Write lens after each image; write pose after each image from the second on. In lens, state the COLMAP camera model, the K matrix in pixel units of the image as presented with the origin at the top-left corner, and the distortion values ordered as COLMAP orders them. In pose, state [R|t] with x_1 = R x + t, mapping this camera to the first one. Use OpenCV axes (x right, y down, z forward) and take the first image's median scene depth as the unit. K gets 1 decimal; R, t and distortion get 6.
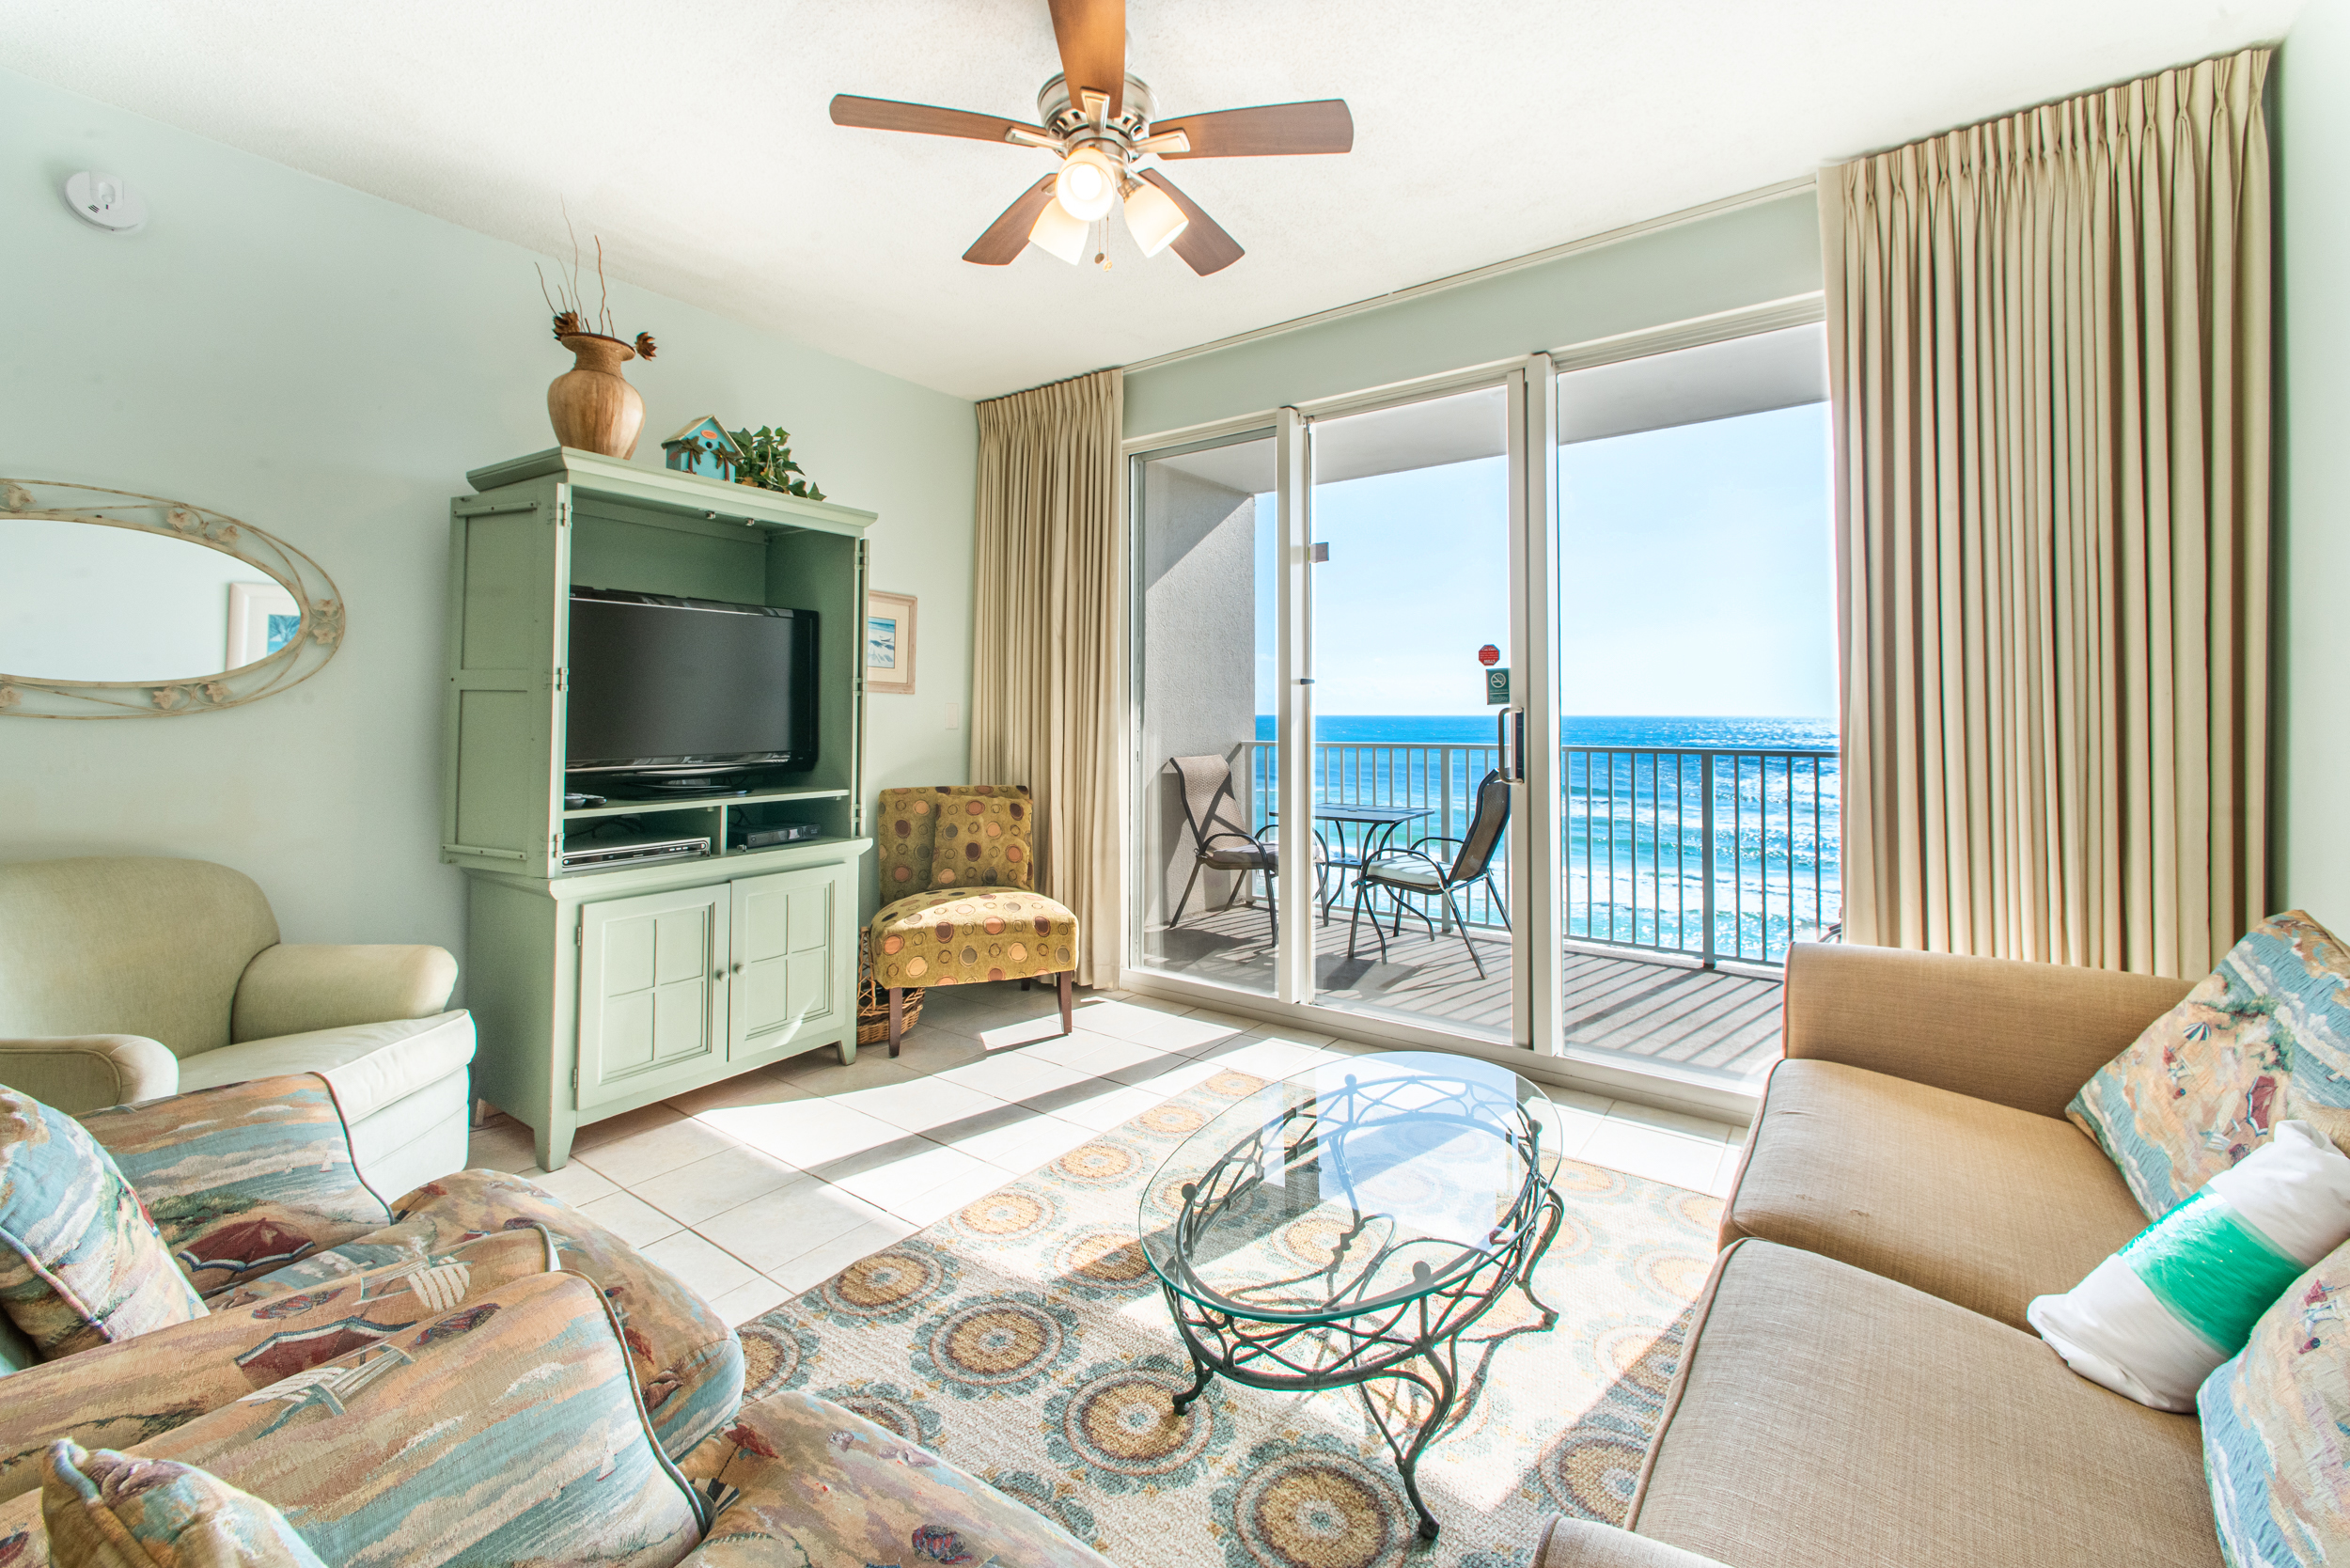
lens RADIAL K [[950.2, 0, 1170.2], [0, 950.2, 717.3], [0, 0, 1]] dist [0.000878, 0.000067]
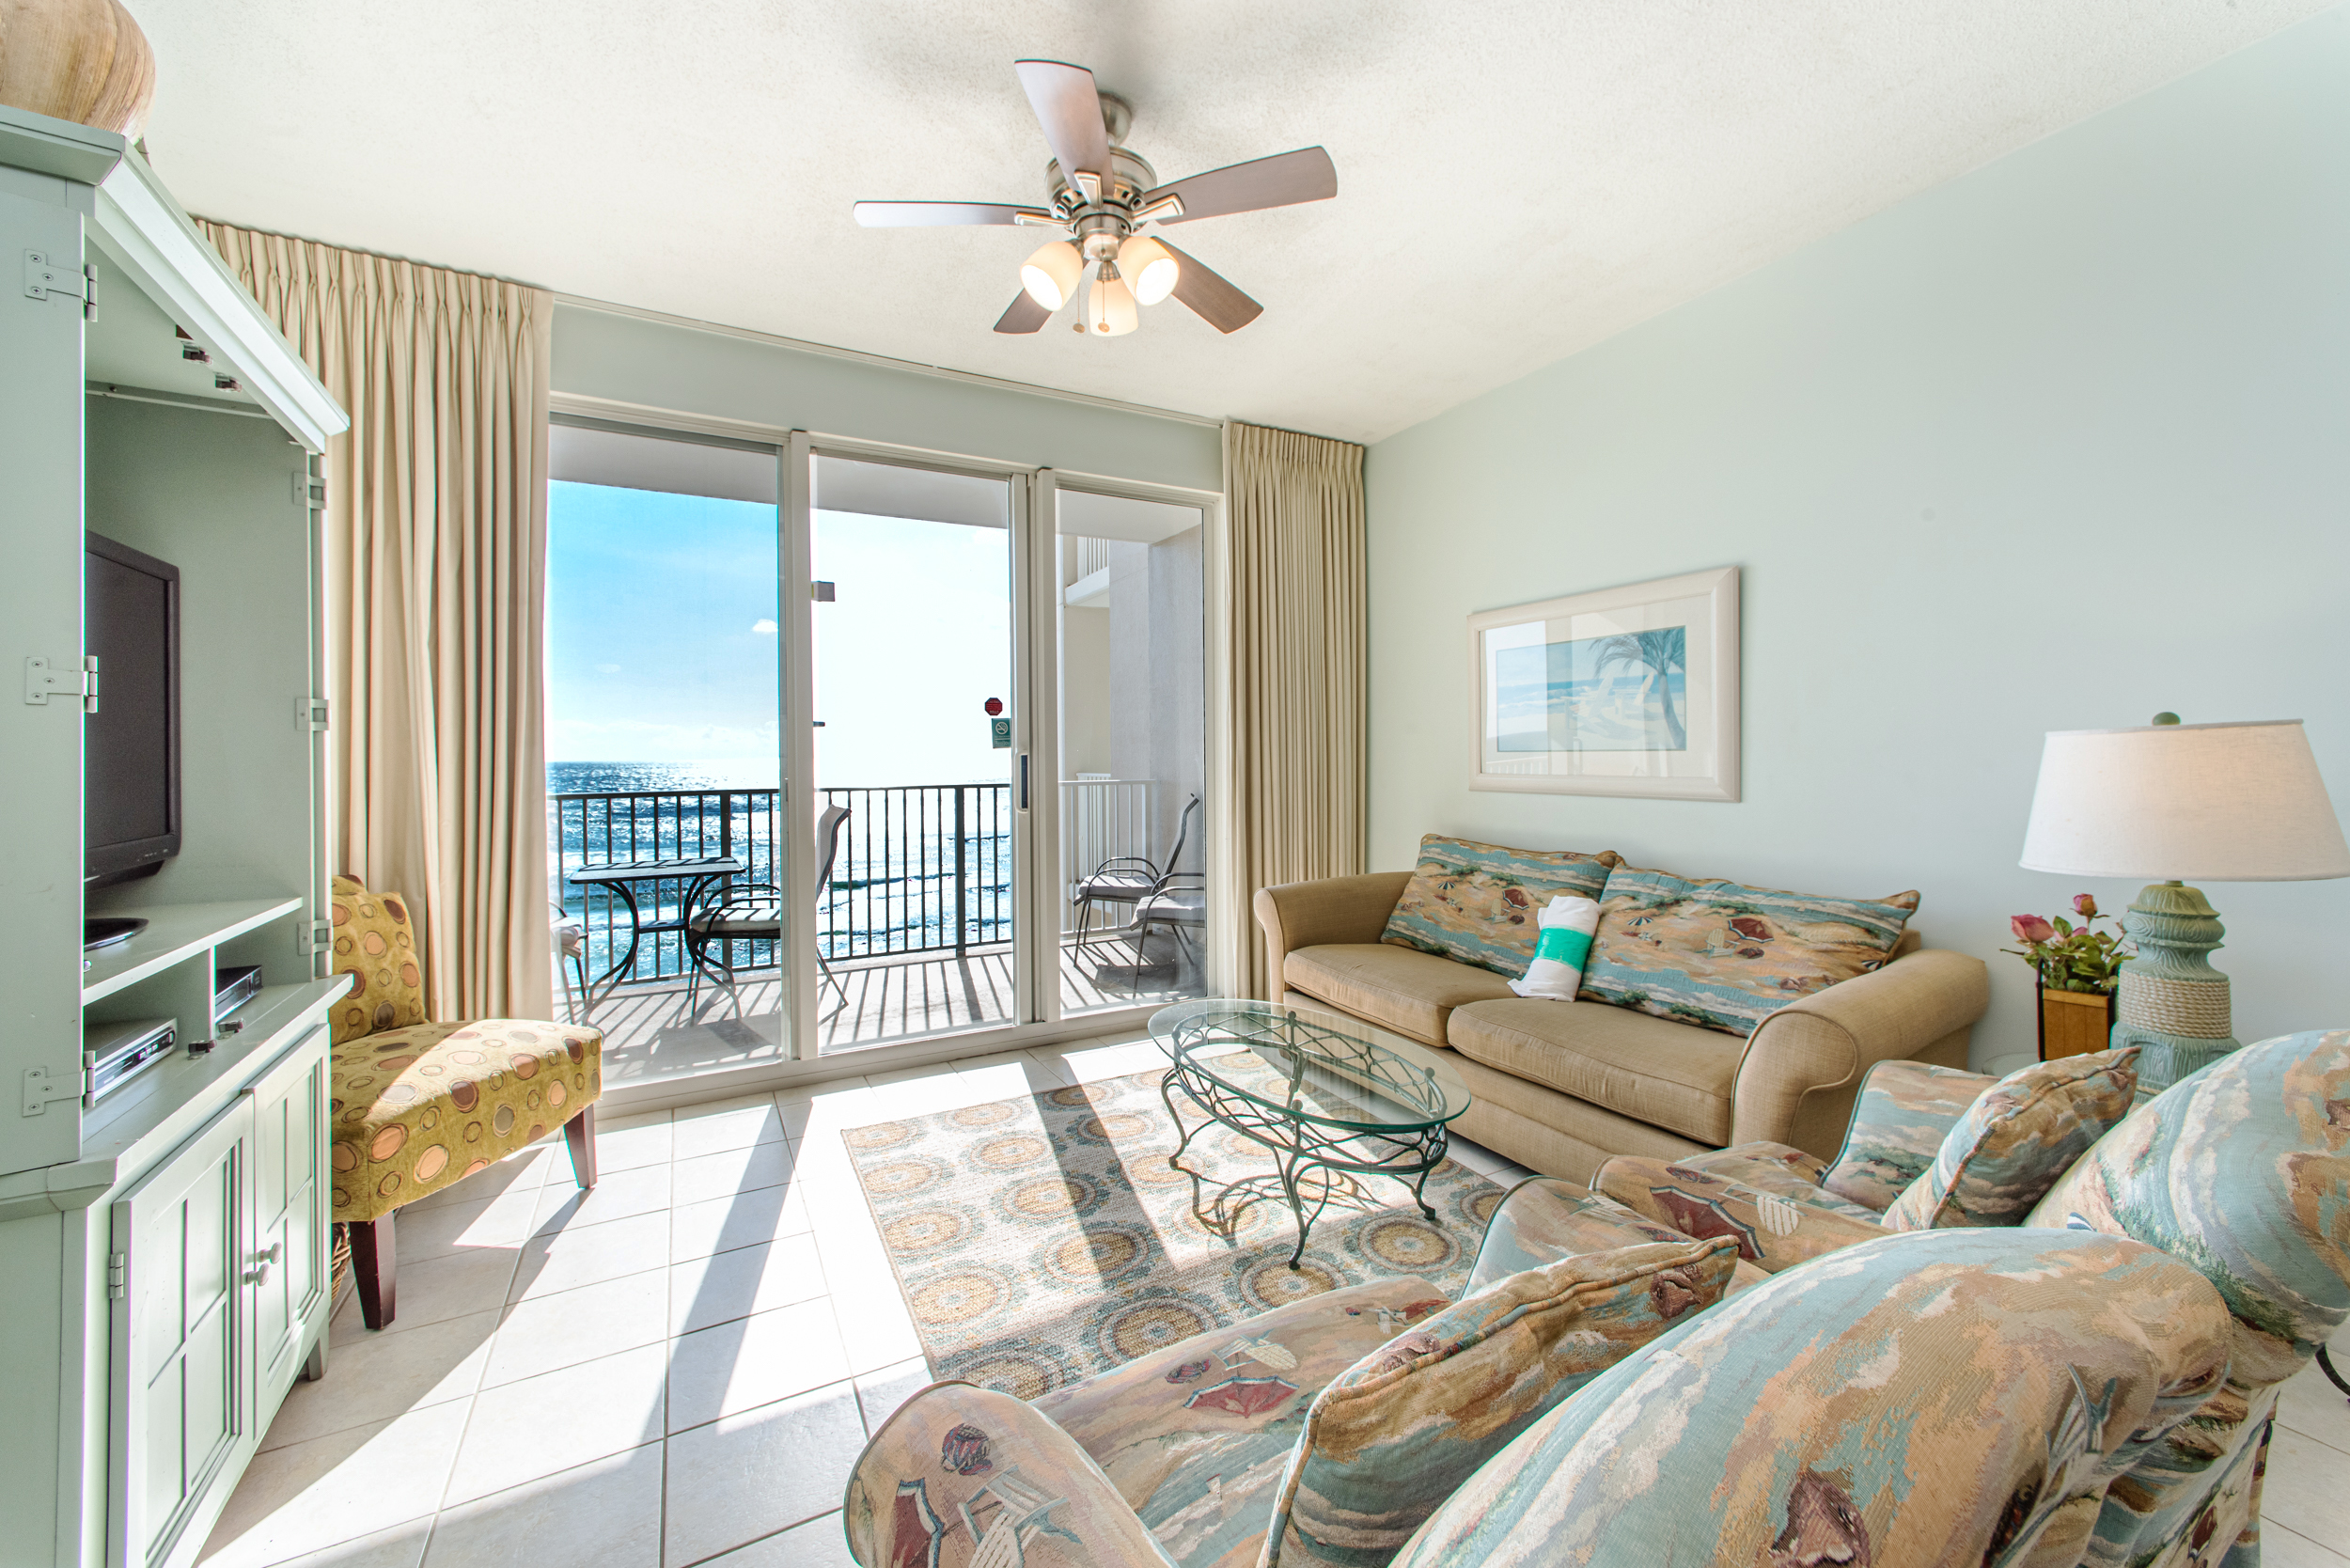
lens RADIAL K [[953.9, 0, 1180.6], [0, 953.9, 769.6], [0, 0, 1]] dist [0.012025, 0.001003]
pose [[0.420995, -0.017985, 0.906885, -0.651129], [0.010489, 0.999833, 0.014958, -0.002355], [-0.907002, 0.003215, 0.421113, 0.289237]]
